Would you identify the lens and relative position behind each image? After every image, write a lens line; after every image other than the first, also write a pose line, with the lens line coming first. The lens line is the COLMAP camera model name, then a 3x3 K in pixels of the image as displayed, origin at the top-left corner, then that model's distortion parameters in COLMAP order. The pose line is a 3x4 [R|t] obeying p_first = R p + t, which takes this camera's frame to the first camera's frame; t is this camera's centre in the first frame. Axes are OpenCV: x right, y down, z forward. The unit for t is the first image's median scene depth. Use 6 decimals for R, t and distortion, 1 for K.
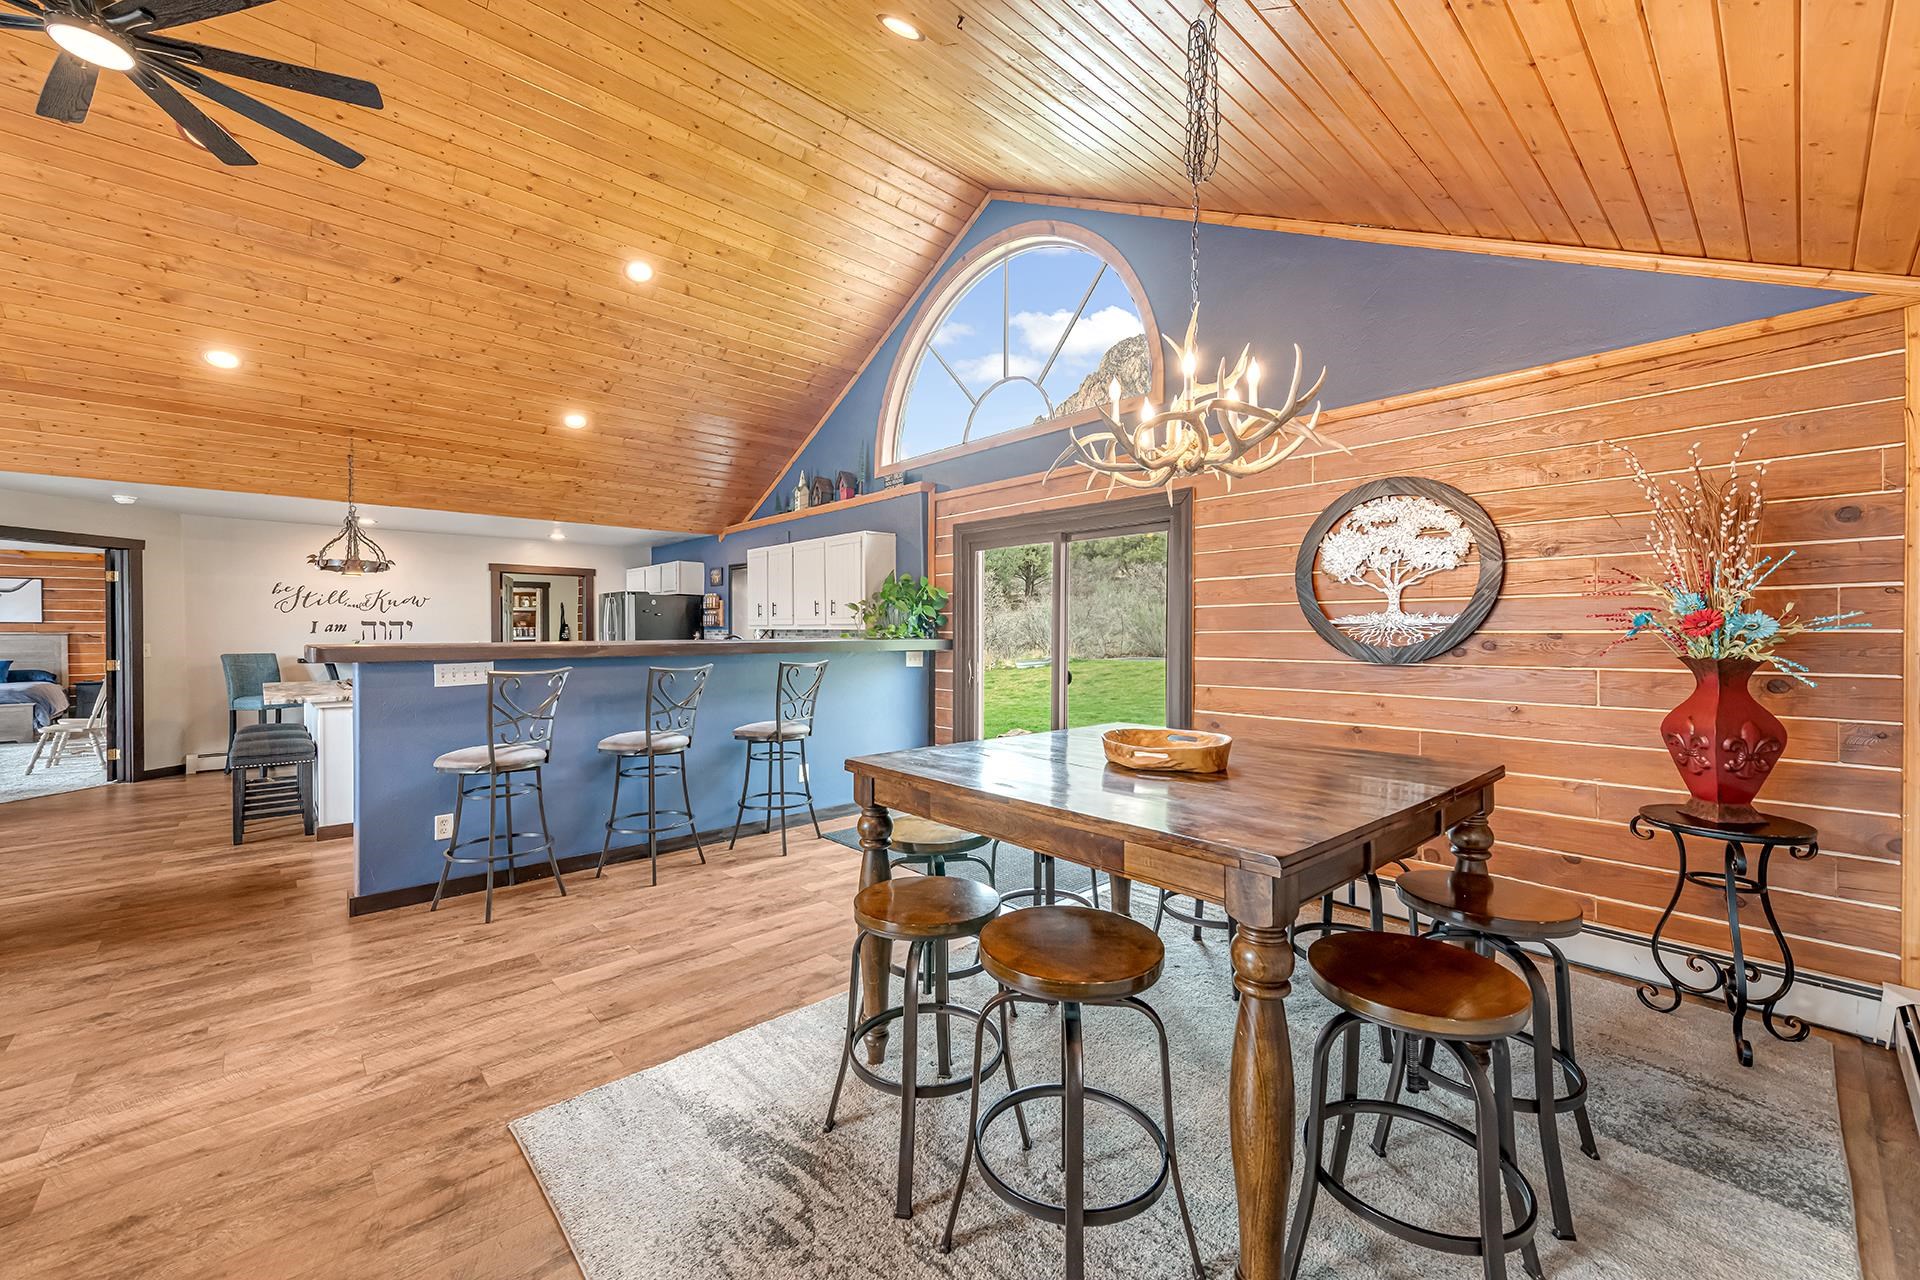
lens RADIAL K [[770.4, 0, 957.5], [0, 770.4, 644.1], [0, 0, 1]] dist [0.009950, 0.000041]
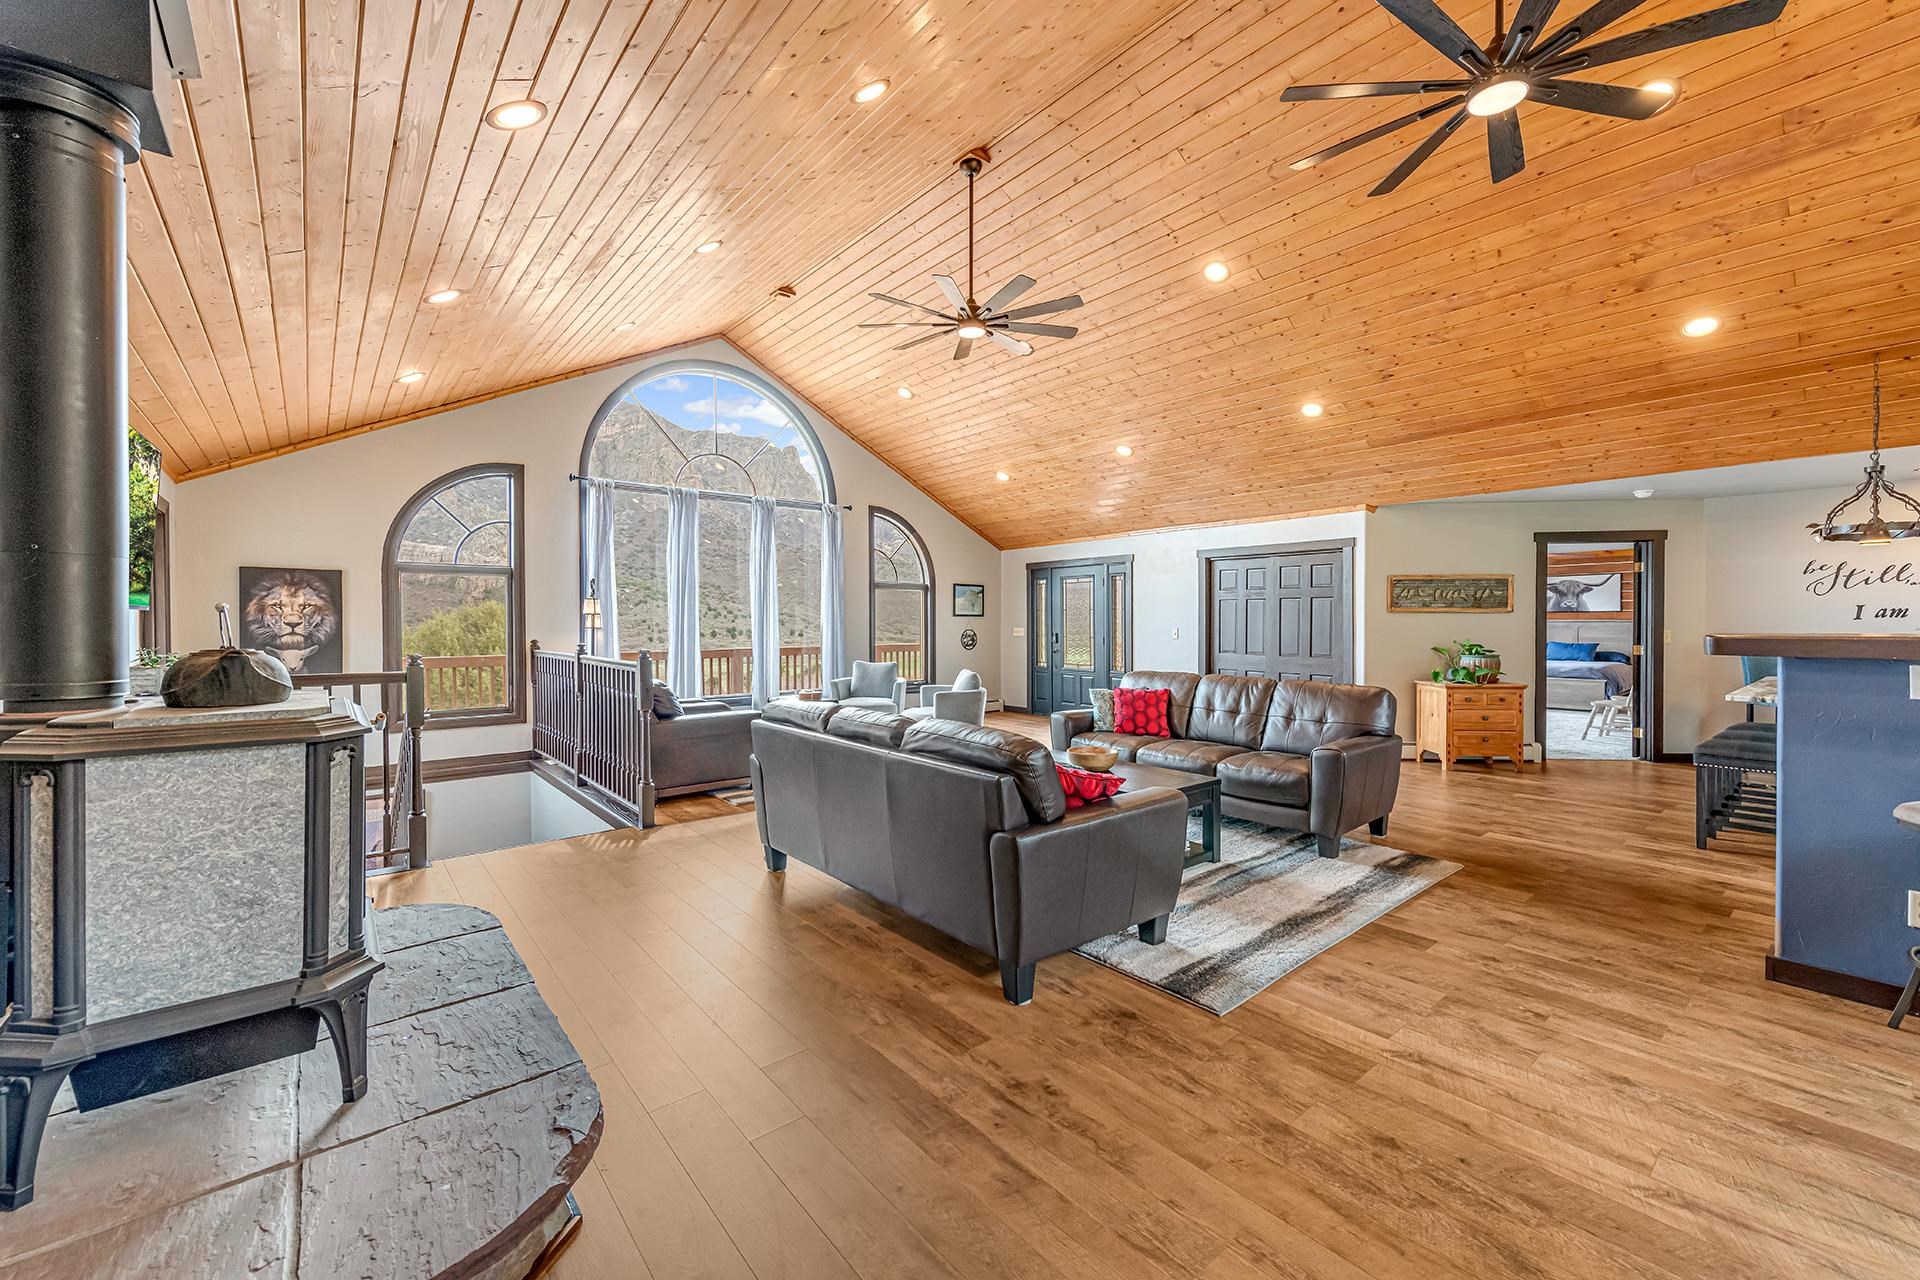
lens RADIAL K [[770.4, 0, 969.5], [0, 770.4, 630.9], [0, 0, 1]] dist [0.009950, 0.000041]
pose [[-0.036161, 0.013029, -0.999261, 0.029109], [-0.014075, 0.999809, 0.013546, -0.001116], [0.999247, 0.014554, -0.035971, 0.182309]]
